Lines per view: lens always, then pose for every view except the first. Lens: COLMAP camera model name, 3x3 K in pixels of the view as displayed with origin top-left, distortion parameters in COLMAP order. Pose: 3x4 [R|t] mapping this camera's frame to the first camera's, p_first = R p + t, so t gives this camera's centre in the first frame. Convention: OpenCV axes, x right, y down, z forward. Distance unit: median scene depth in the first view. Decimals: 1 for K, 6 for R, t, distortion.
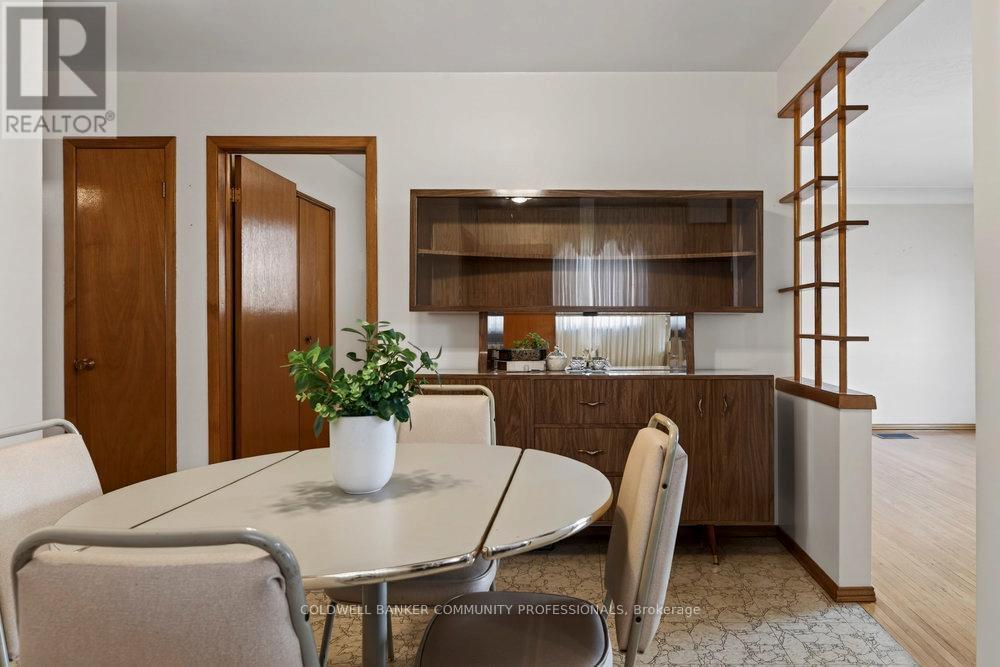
lens RADIAL K [[637.0, 0, 500.0], [0, 637.0, 333.5], [0, 0, 1]] dist [0.003934, 0.001893]
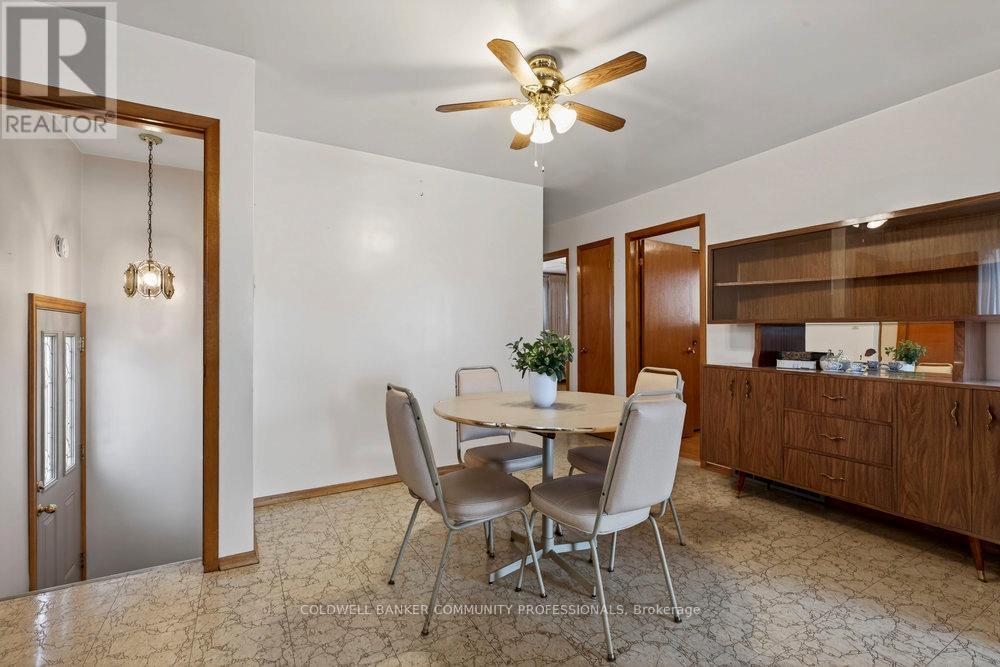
lens RADIAL K [[454.2, 0, 500.0], [0, 454.2, 333.5], [0, 0, 1]] dist [0.000246, 0.000333]
pose [[0.485762, 0.005700, -0.874073, 0.550521], [-0.012970, 0.999916, -0.000687, -0.004164], [0.873995, 0.011671, 0.485795, 0.013931]]
